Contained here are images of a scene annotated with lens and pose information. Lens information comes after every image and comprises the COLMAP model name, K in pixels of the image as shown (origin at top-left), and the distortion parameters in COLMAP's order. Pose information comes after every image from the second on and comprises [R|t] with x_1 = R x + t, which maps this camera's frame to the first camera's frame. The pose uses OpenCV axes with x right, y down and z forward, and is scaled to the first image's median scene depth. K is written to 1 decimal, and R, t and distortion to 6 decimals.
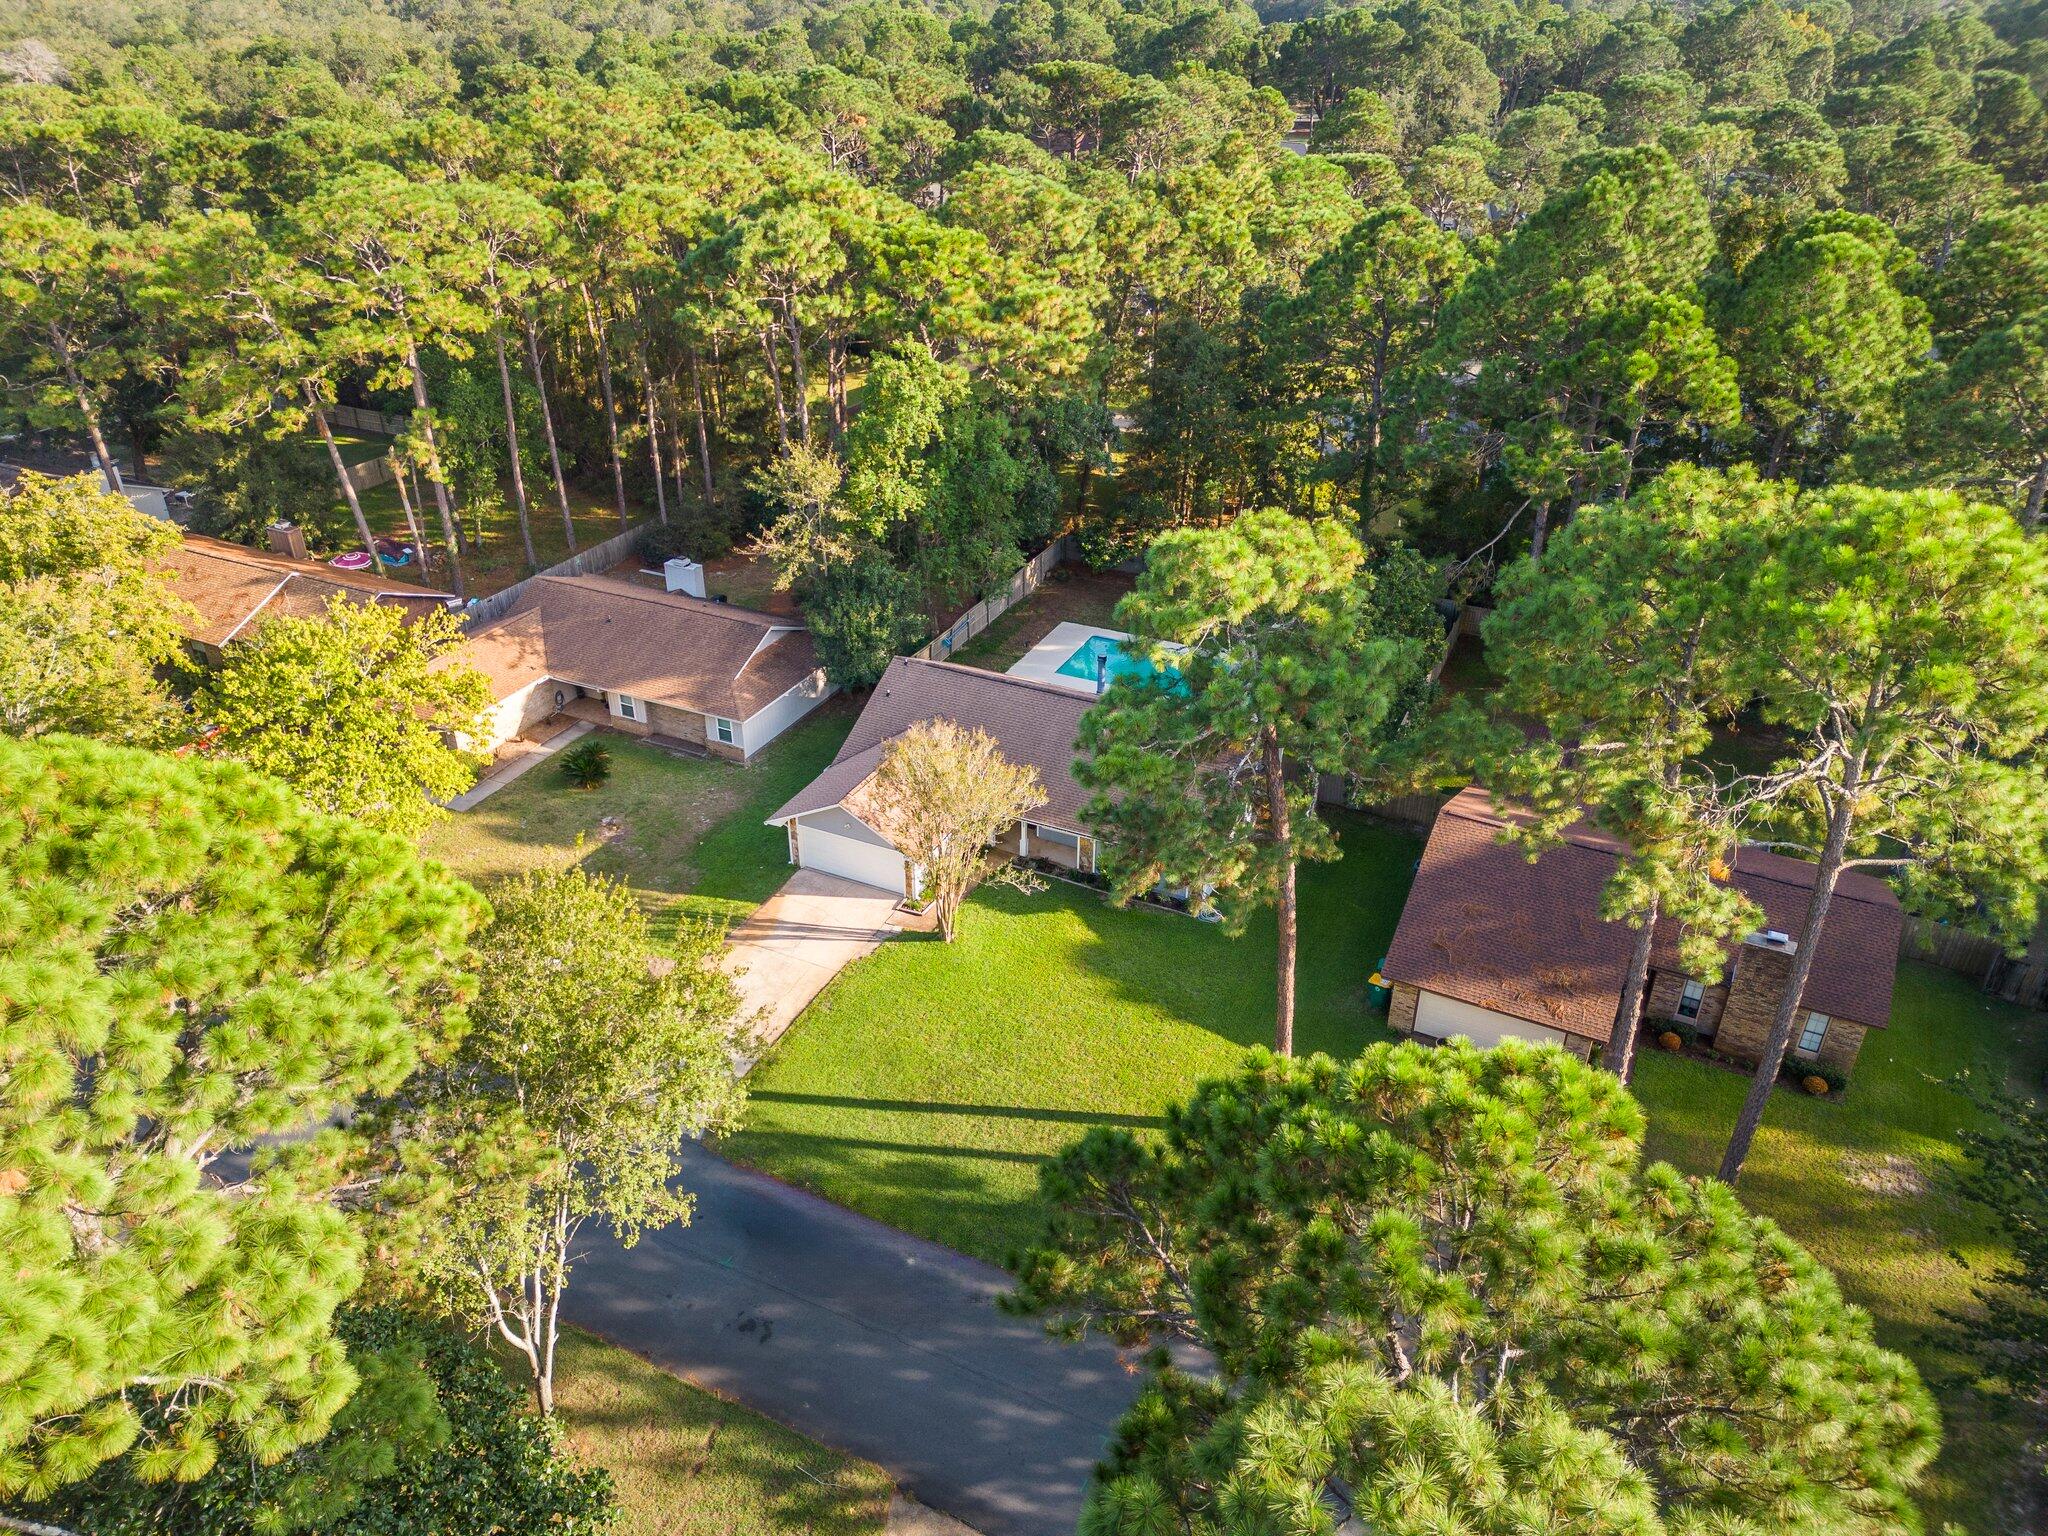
lens RADIAL K [[1436.7, 0, 1024.2], [0, 1436.7, 757.5], [0, 0, 1]] dist [0.065661, -0.064392]
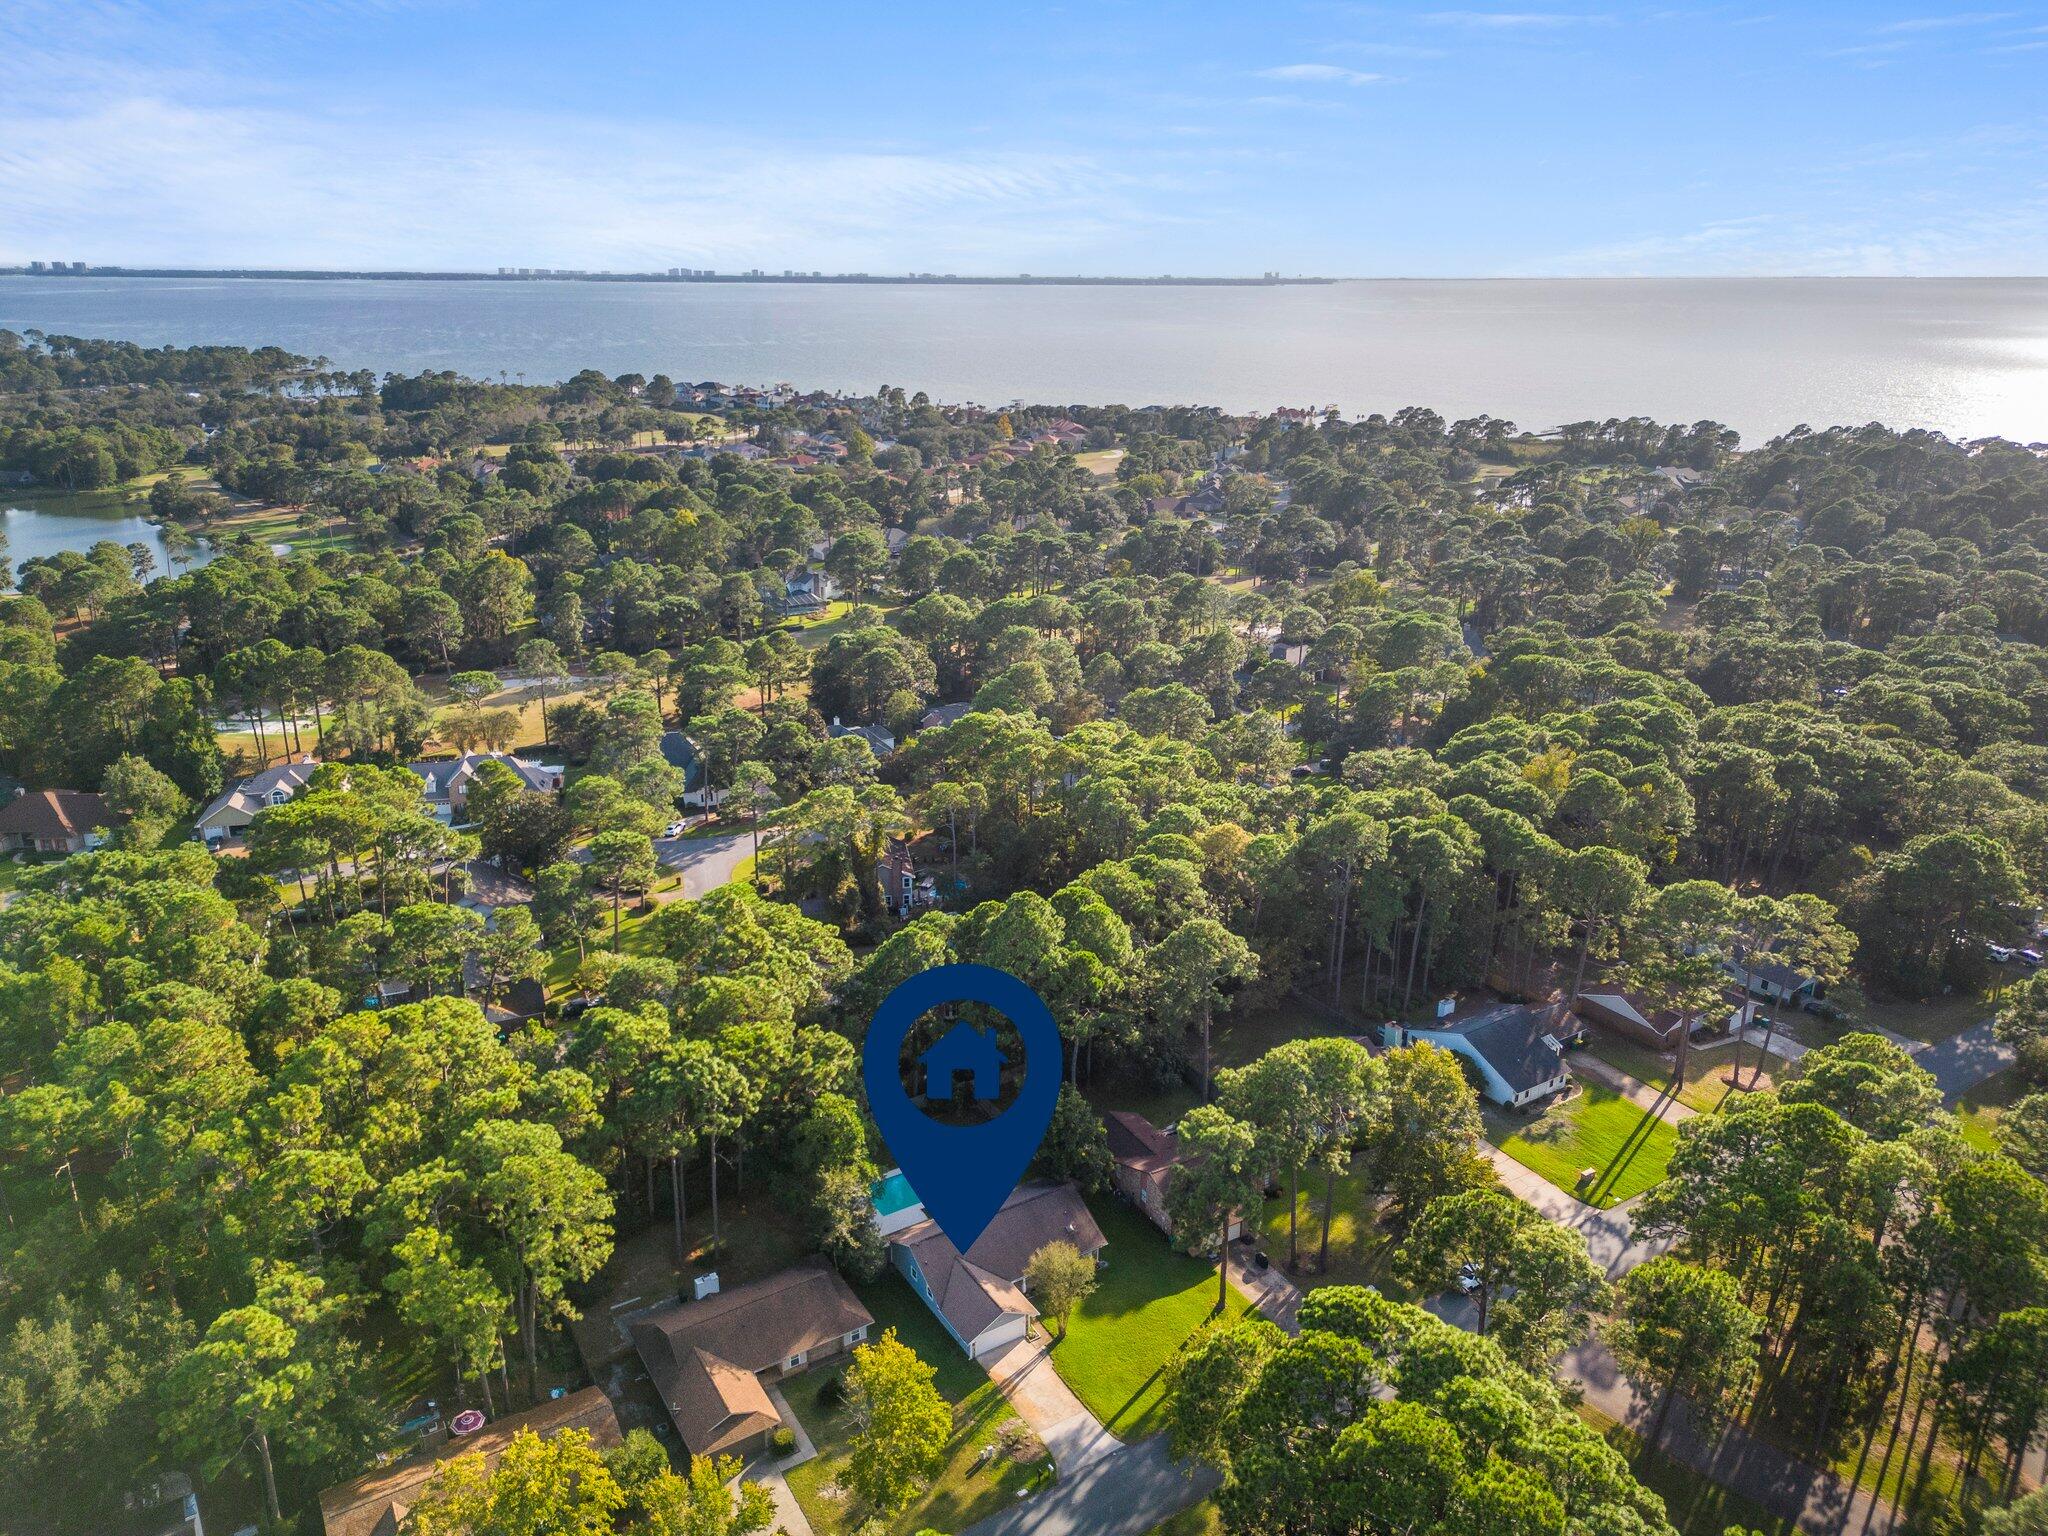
lens RADIAL K [[1436.7, 0, 1024.2], [0, 1436.7, 757.5], [0, 0, 1]] dist [0.065661, -0.064392]
pose [[0.538236, -0.269353, 0.798593, -1.638565], [0.411360, 0.910979, 0.030011, -0.784601], [-0.735585, 0.312356, 0.601123, -0.599664]]
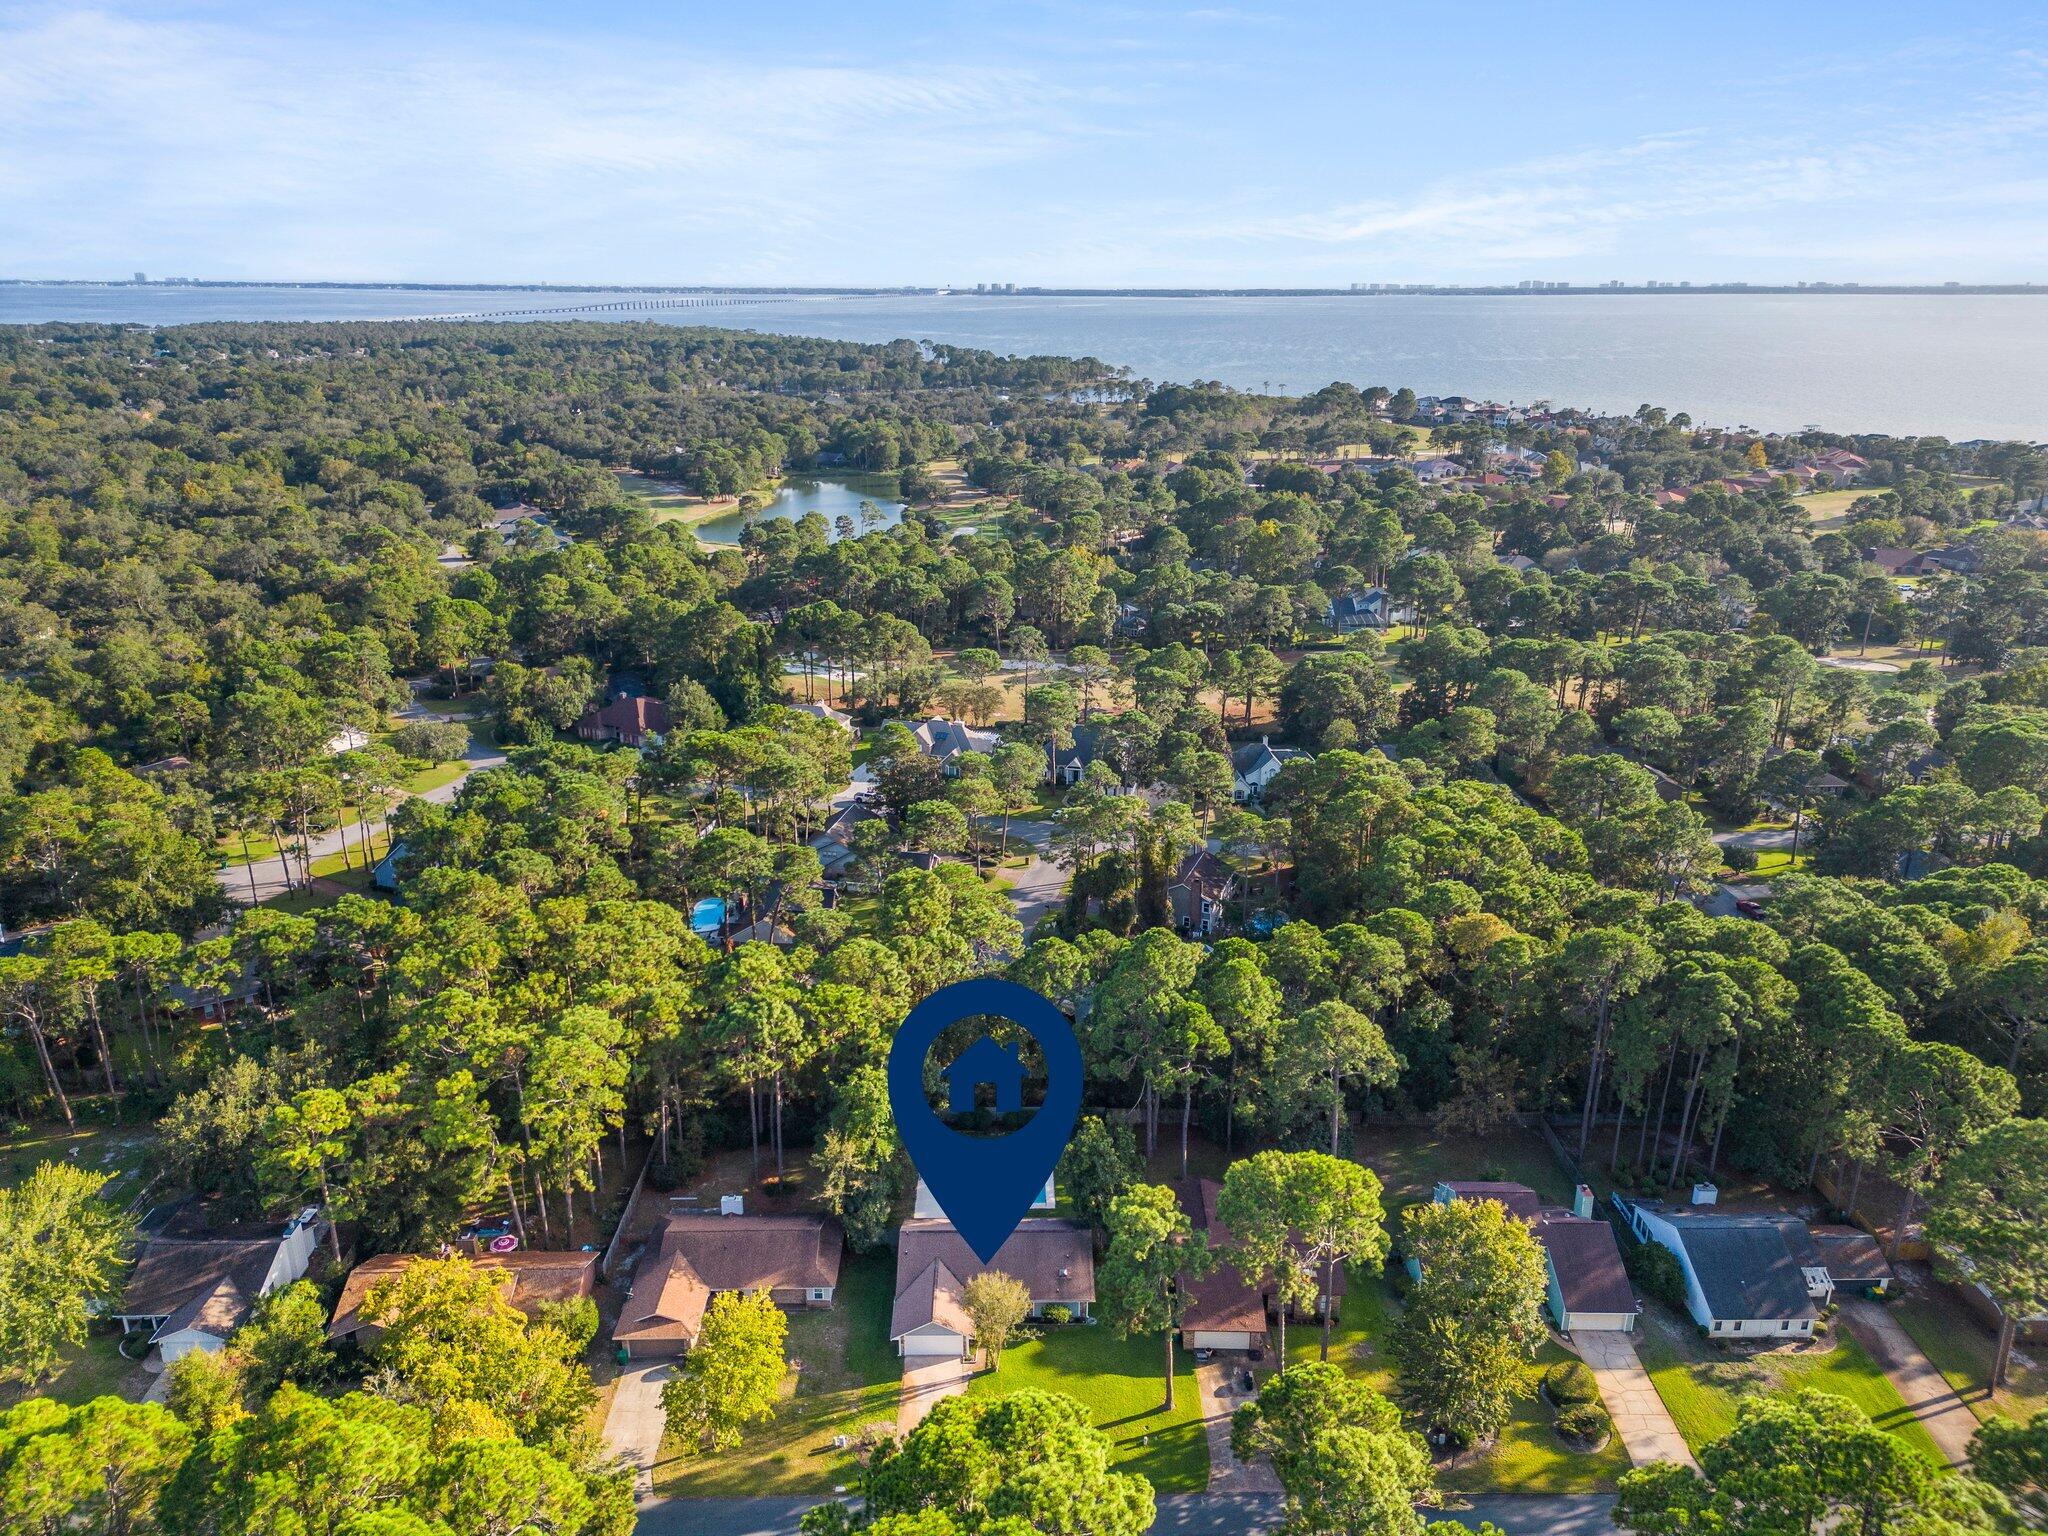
lens RADIAL K [[1436.7, 0, 1024.2], [0, 1436.7, 757.5], [0, 0, 1]] dist [0.065661, -0.064392]
pose [[0.899785, -0.139145, 0.413552, -0.791966], [0.216896, 0.965030, -0.147216, -0.437570], [-0.378606, 0.222161, 0.898500, -1.207261]]
